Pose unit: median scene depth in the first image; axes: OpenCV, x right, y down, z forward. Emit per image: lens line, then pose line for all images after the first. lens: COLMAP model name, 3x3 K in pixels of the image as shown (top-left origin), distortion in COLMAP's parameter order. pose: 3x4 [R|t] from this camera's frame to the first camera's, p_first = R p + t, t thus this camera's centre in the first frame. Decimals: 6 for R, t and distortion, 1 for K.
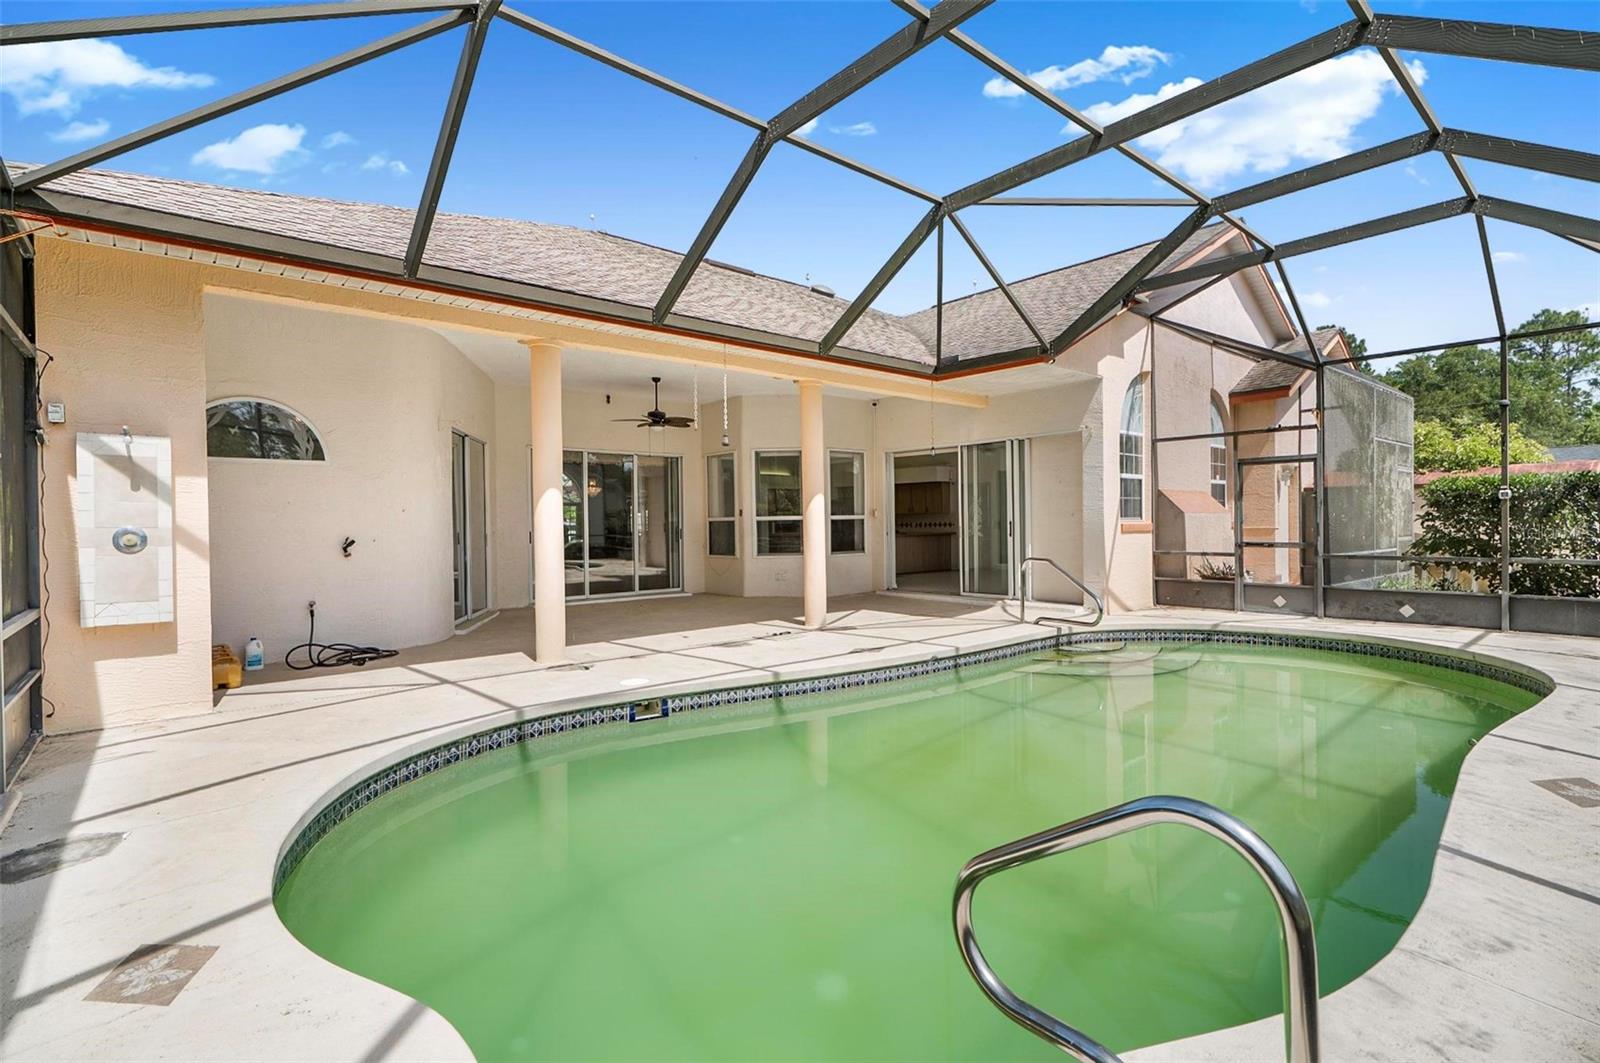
lens RADIAL K [[736.2, 0, 799.0], [0, 736.2, 525.6], [0, 0, 1]] dist [0.009509, -0.003561]
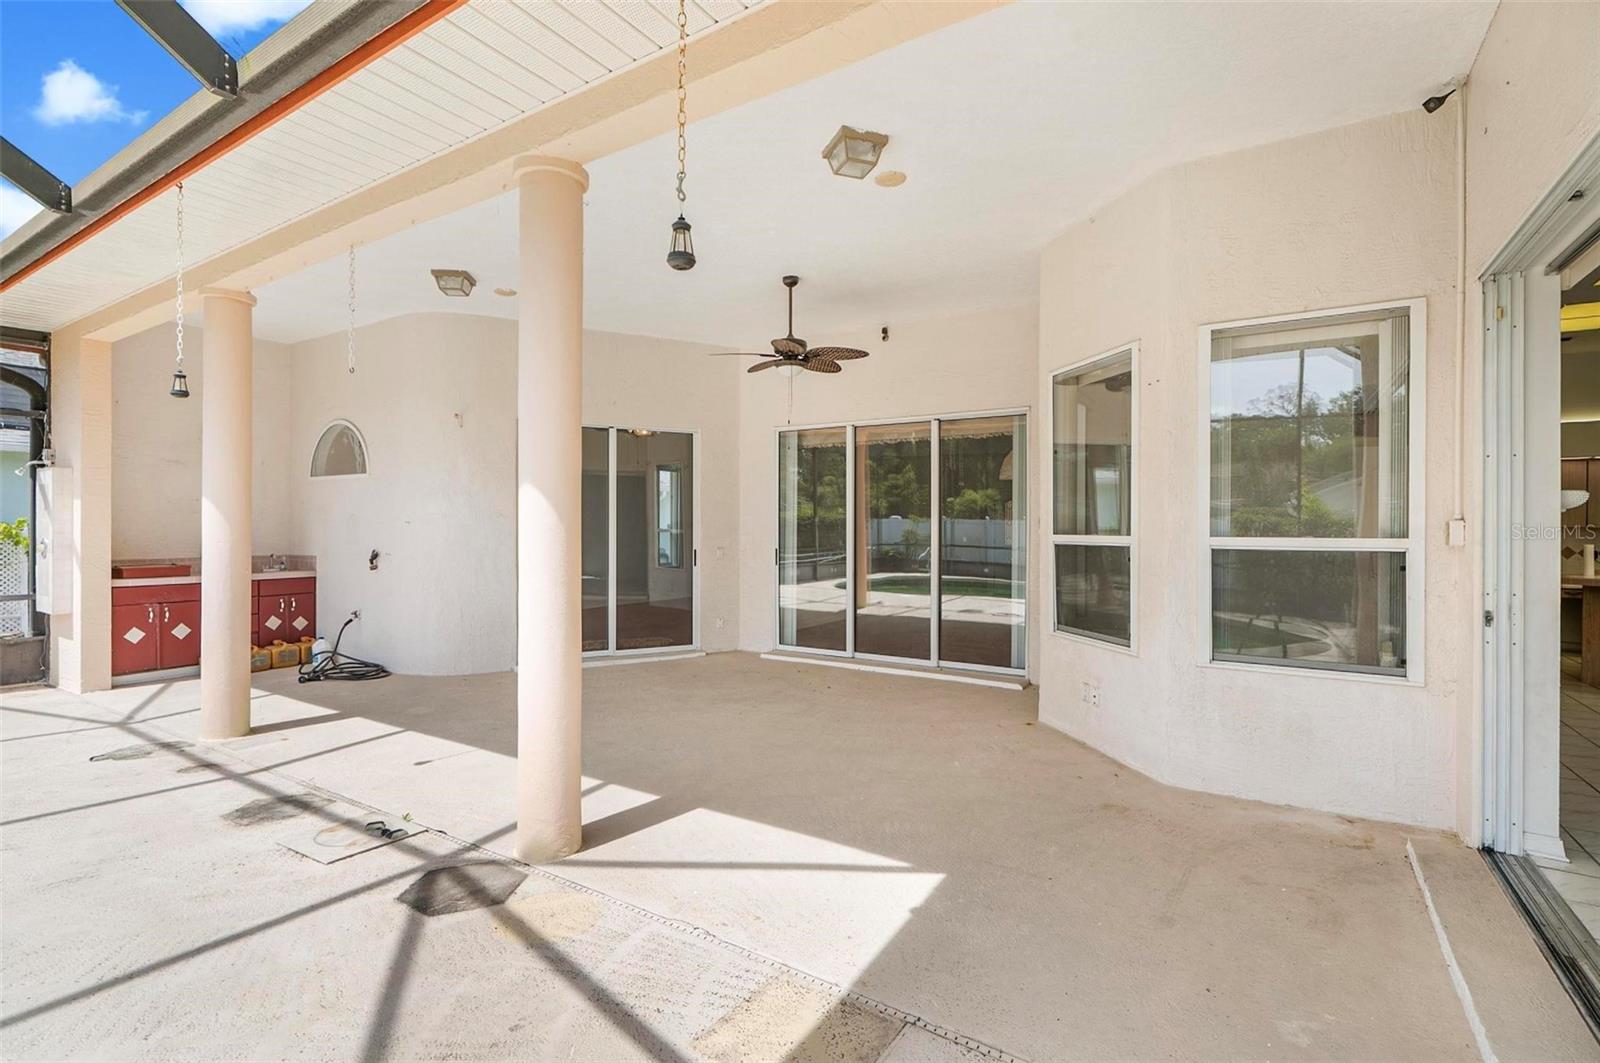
lens RADIAL K [[736.2, 0, 807.4], [0, 736.2, 532.8], [0, 0, 1]] dist [0.009509, -0.003561]
pose [[0.297935, 0.023995, -0.954285, 0.291108], [-0.012852, 0.999694, 0.021125, -0.020042], [0.954500, 0.005970, 0.298152, 0.732145]]
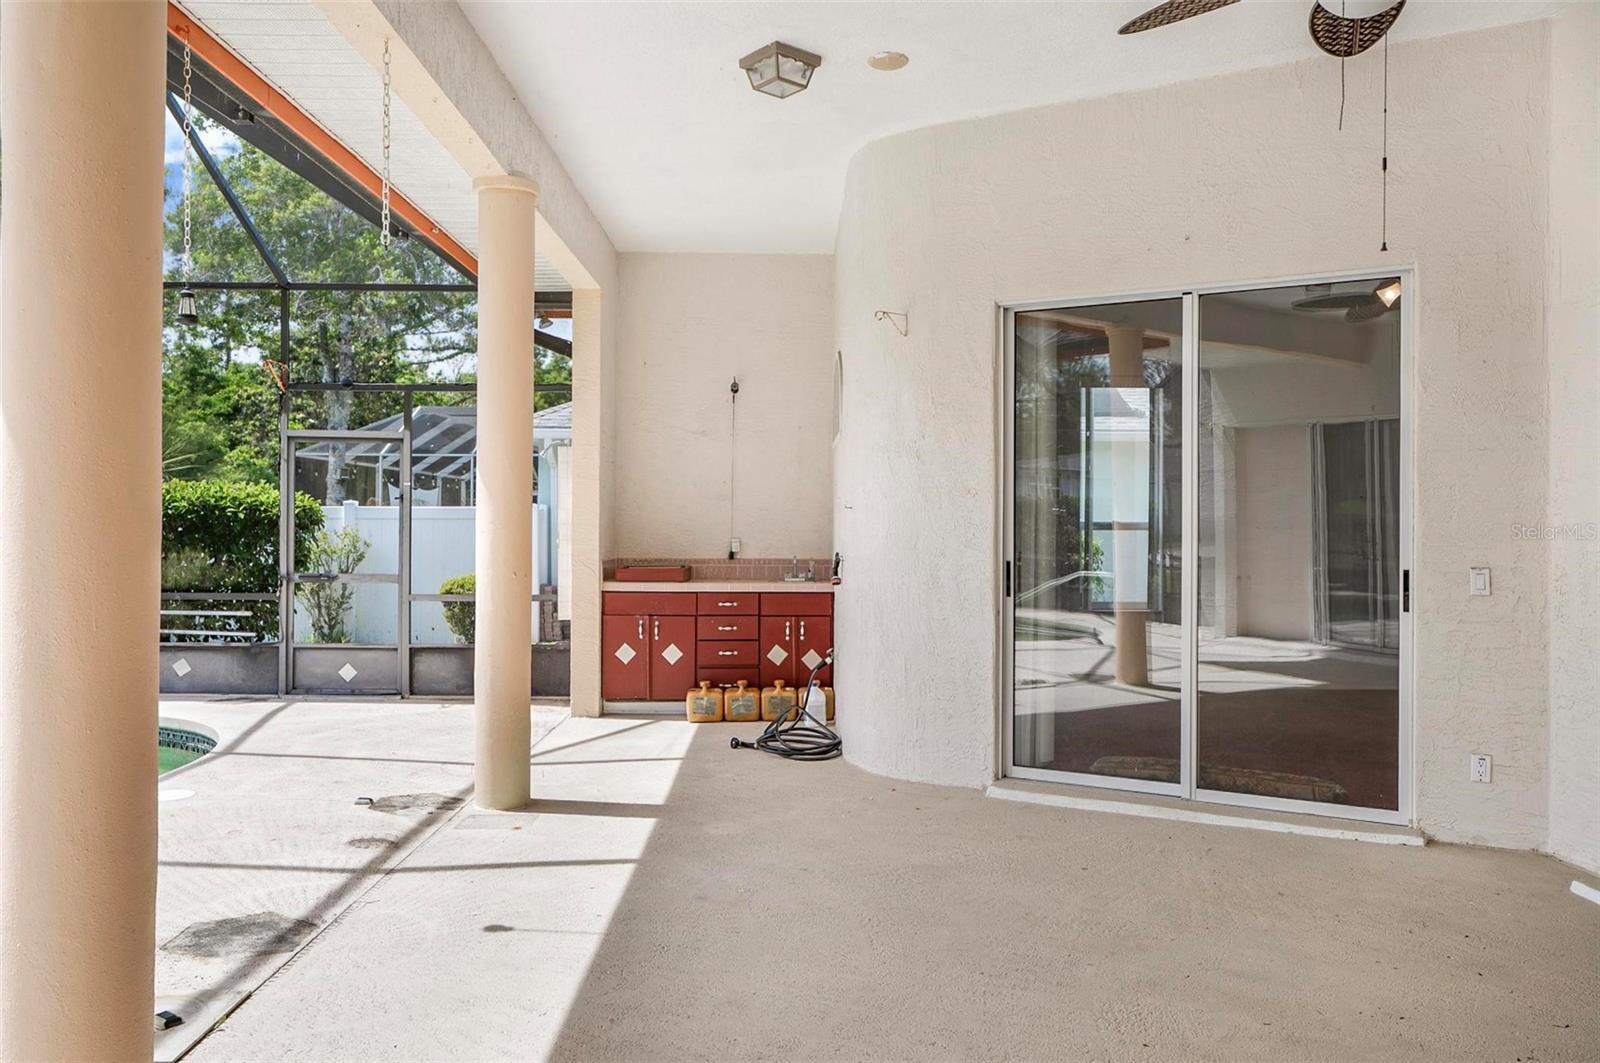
lens RADIAL K [[1145.4, 0, 813.1], [0, 1145.4, 525.3], [0, 0, 1]] dist [0.004214, 0.004878]
pose [[-0.629401, 0.009636, -0.777021, 0.082506], [-0.001825, 0.999902, 0.013877, -0.011300], [0.777079, 0.010152, -0.629322, 0.921487]]
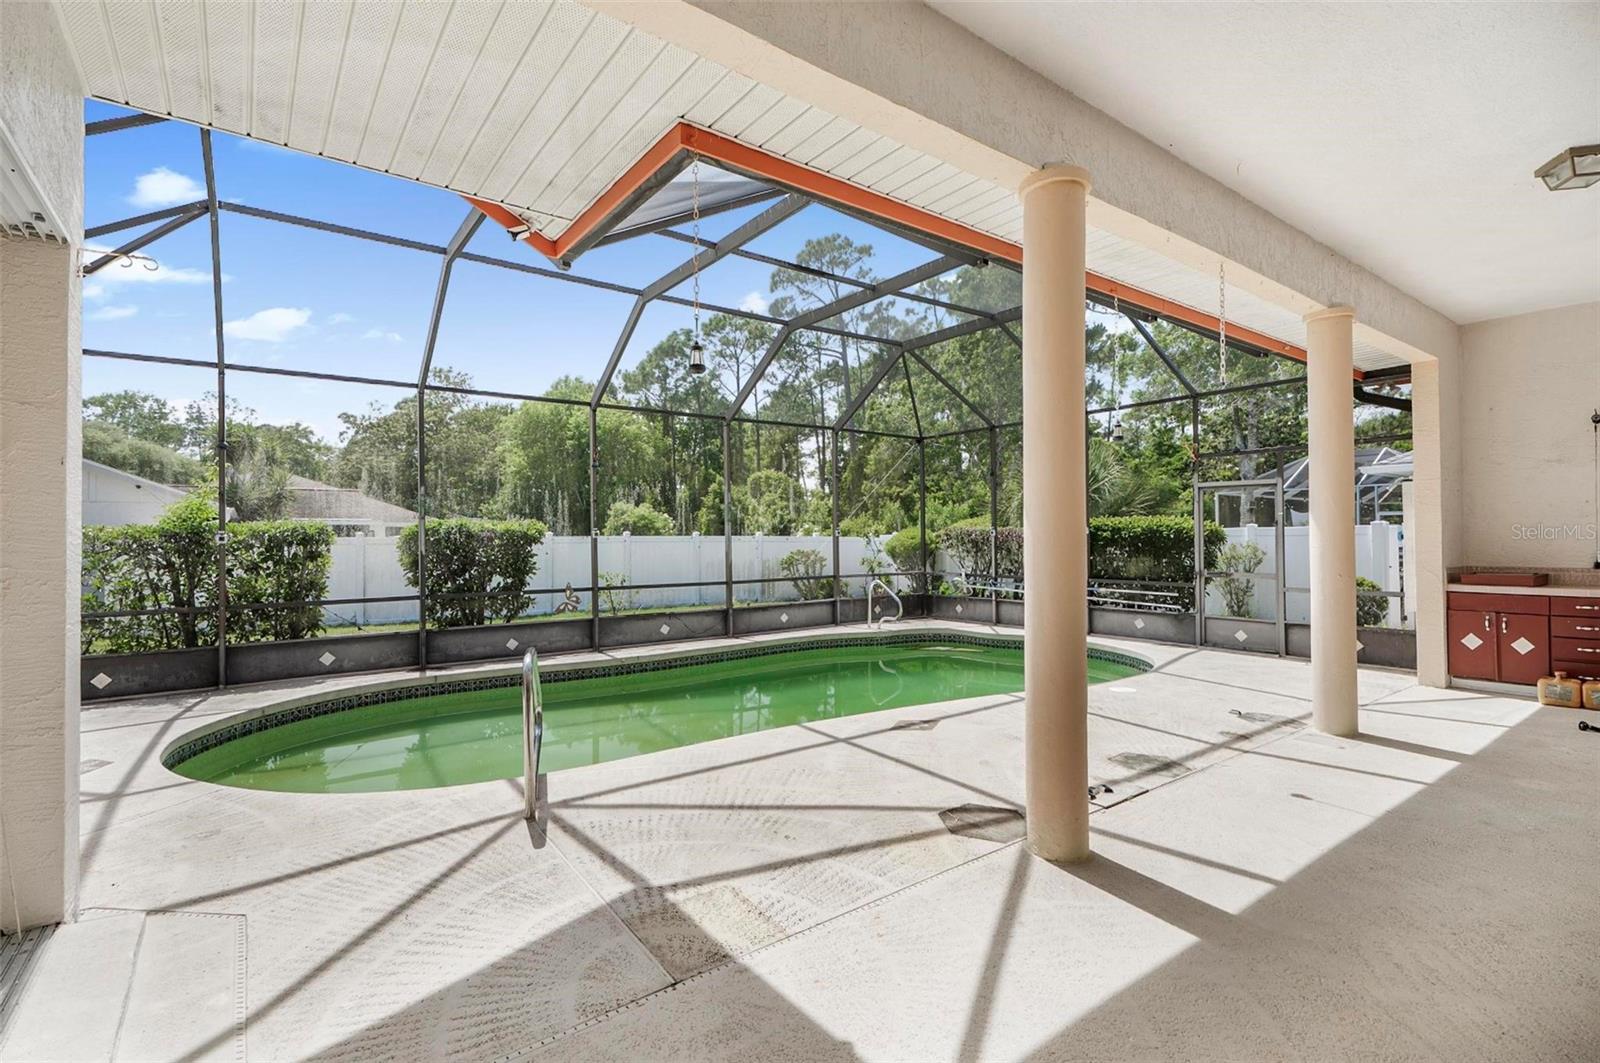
lens RADIAL K [[736.2, 0, 796.7], [0, 736.2, 534.1], [0, 0, 1]] dist [0.009509, -0.003561]
pose [[-0.997318, 0.022242, 0.069728, 0.089345], [0.022114, 0.999752, -0.002619, -0.015596], [-0.069769, -0.001070, -0.997563, 0.993481]]
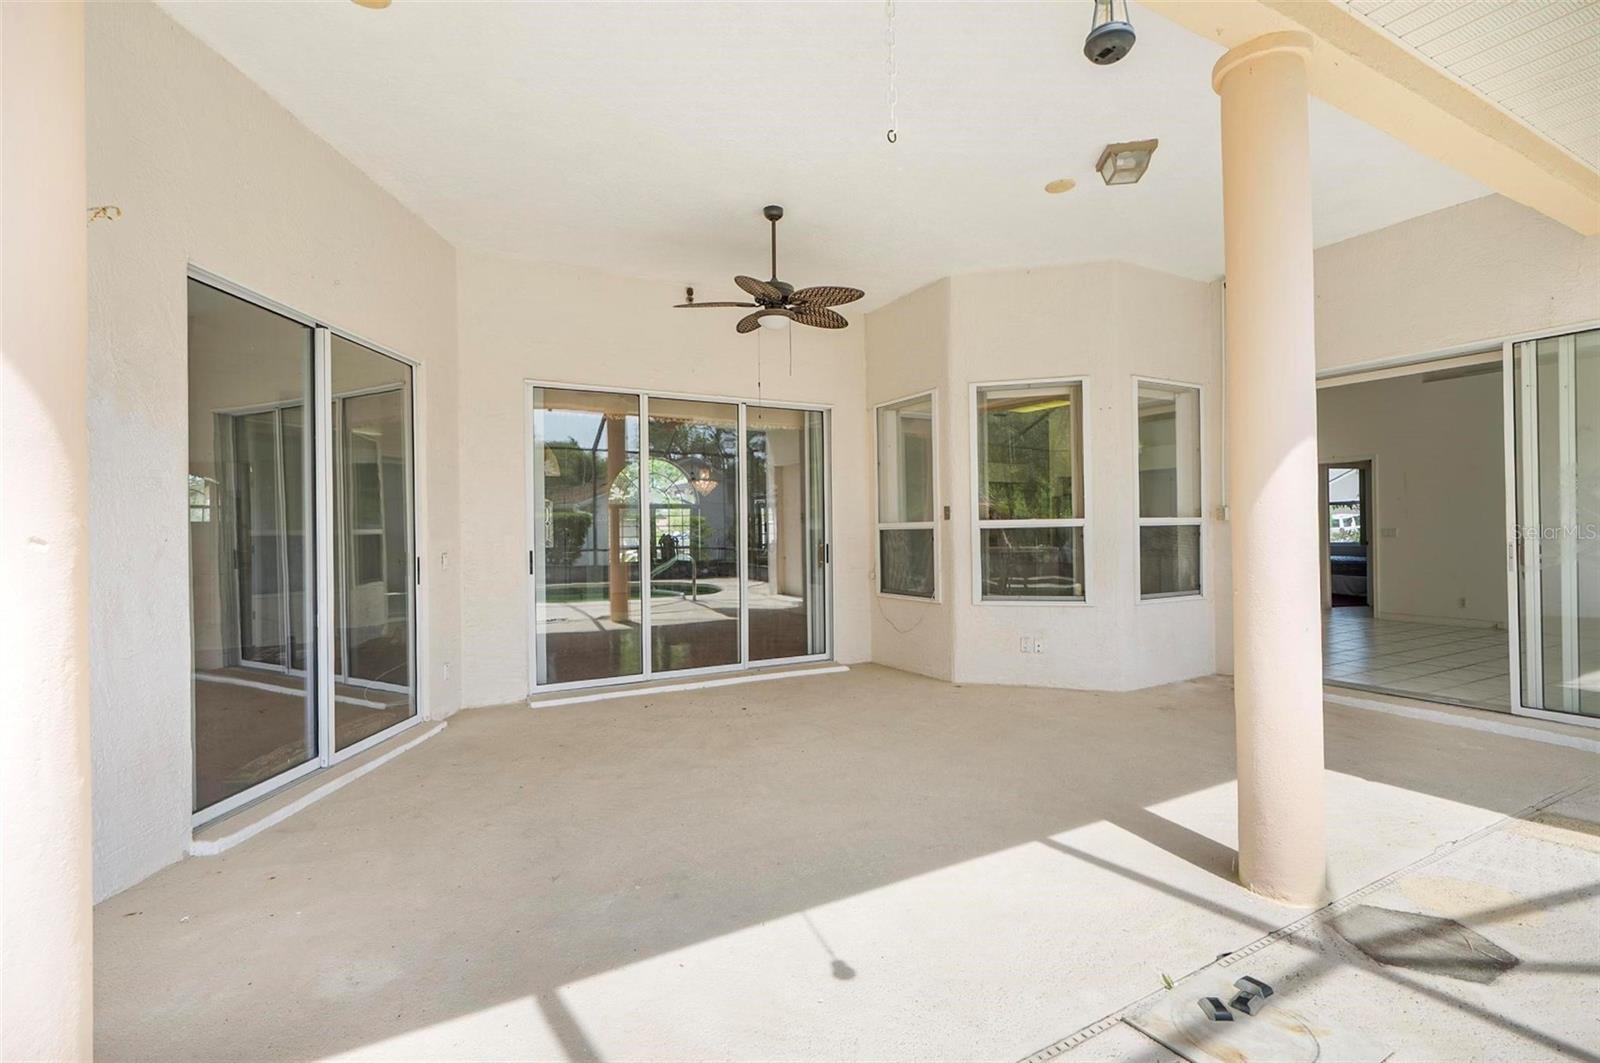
lens RADIAL K [[736.2, 0, 801.4], [0, 736.2, 533.9], [0, 0, 1]] dist [0.009509, -0.003561]
pose [[0.980554, 0.001001, -0.196245, -0.076633], [-0.000636, 0.999998, 0.001924, -0.004037], [0.196246, -0.001762, 0.980553, 0.486492]]
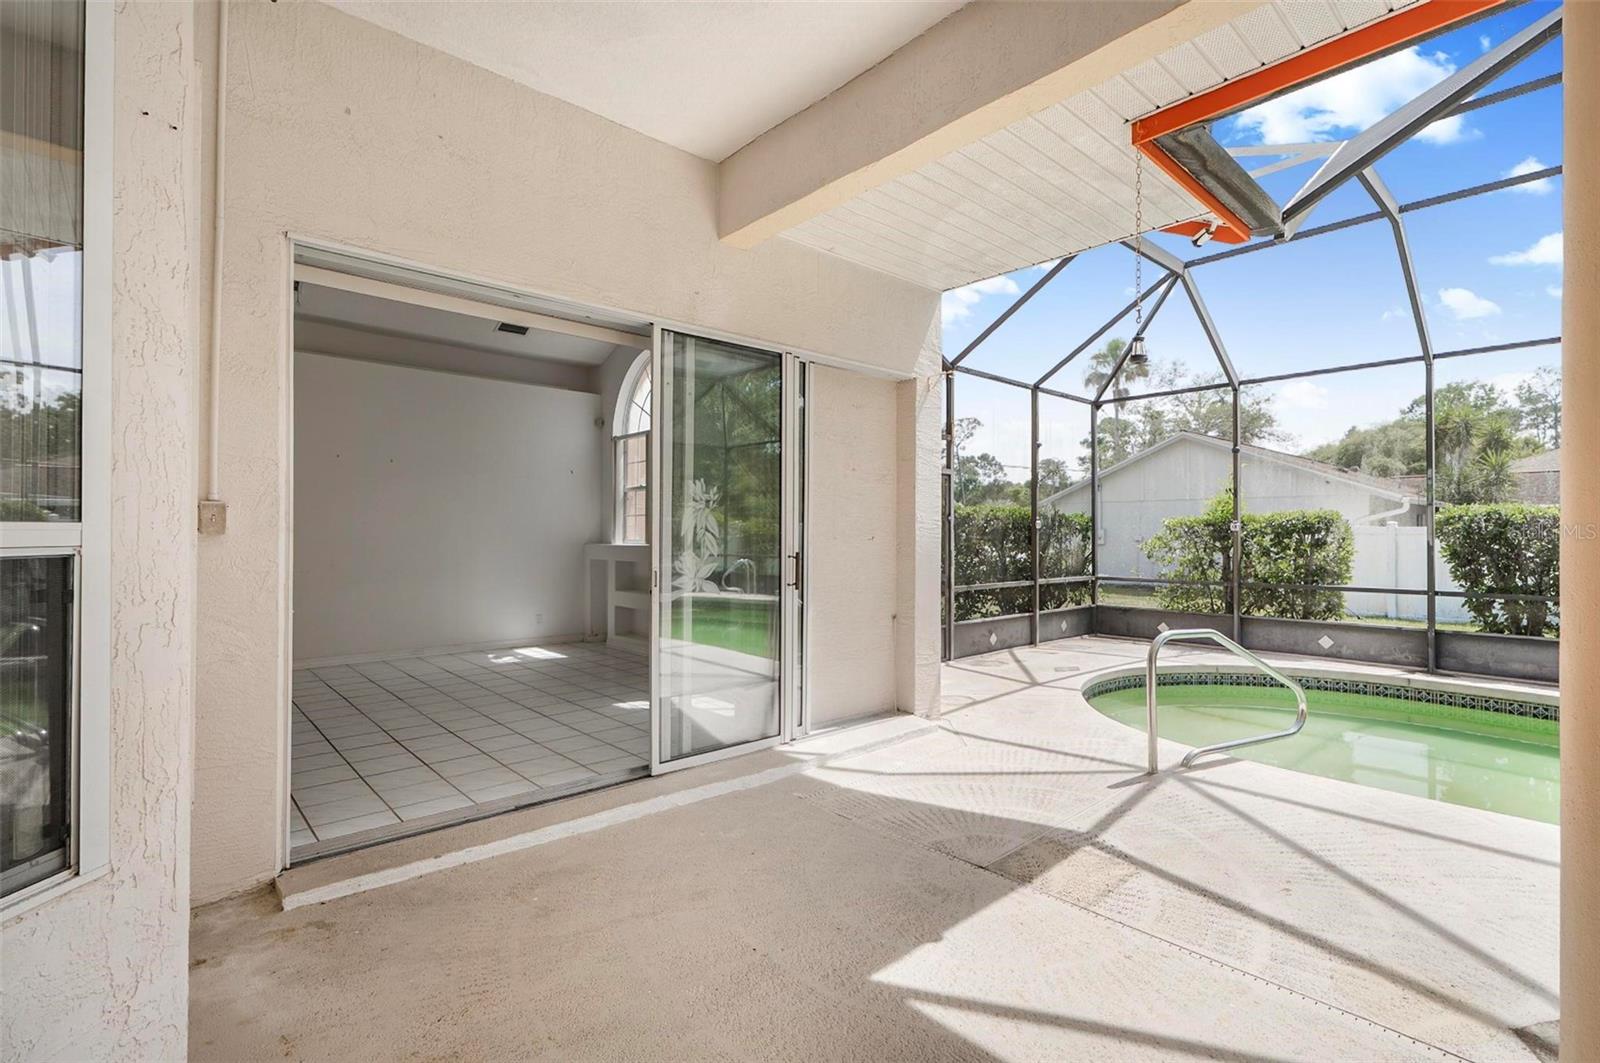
lens RADIAL K [[736.2, 0, 807.0], [0, 736.2, 531.9], [0, 0, 1]] dist [0.009509, -0.003561]
pose [[-0.025679, 0.014153, 0.999570, -0.108303], [0.002556, 0.999897, -0.014092, -0.009859], [-0.999667, 0.002193, -0.025712, 0.871240]]
